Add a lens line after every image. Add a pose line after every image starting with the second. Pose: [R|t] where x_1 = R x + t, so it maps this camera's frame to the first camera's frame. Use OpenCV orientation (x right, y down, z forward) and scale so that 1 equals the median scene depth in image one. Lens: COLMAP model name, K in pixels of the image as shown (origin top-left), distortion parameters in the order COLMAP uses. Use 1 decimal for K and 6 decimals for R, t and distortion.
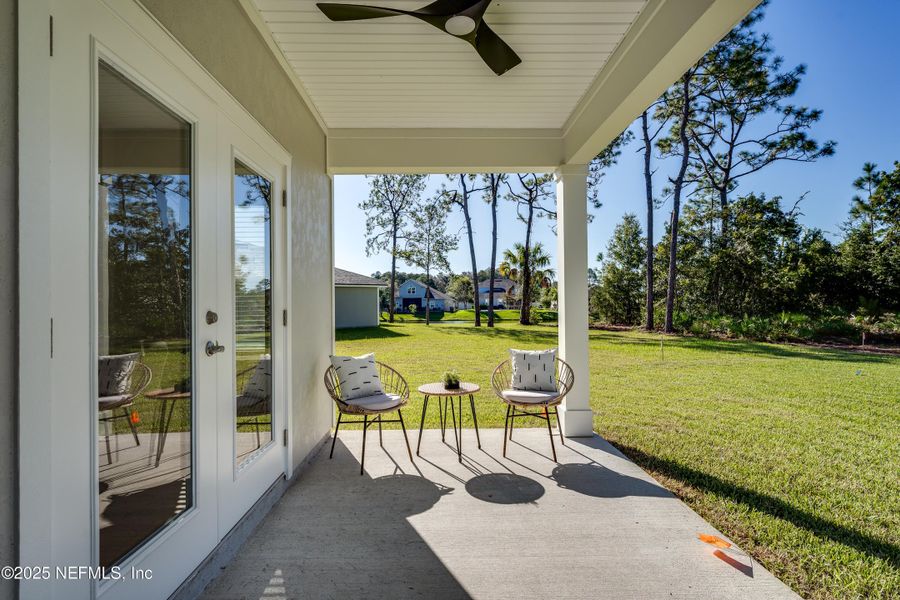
lens RADIAL K [[458.4, 0, 447.5], [0, 458.4, 300.3], [0, 0, 1]] dist [-0.000088, 0.000082]
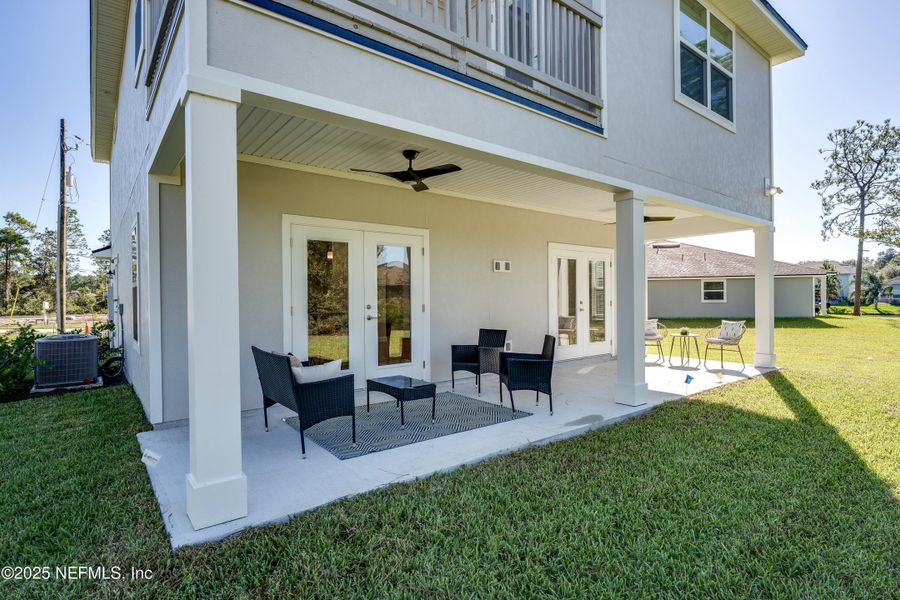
lens RADIAL K [[458.4, 0, 449.6], [0, 458.4, 297.4], [0, 0, 1]] dist [-0.000088, 0.000082]
pose [[0.603075, 0.006106, -0.797661, 0.100925], [0.008019, 0.999874, 0.013716, -0.003749], [0.797644, -0.014668, 0.602950, -0.119712]]
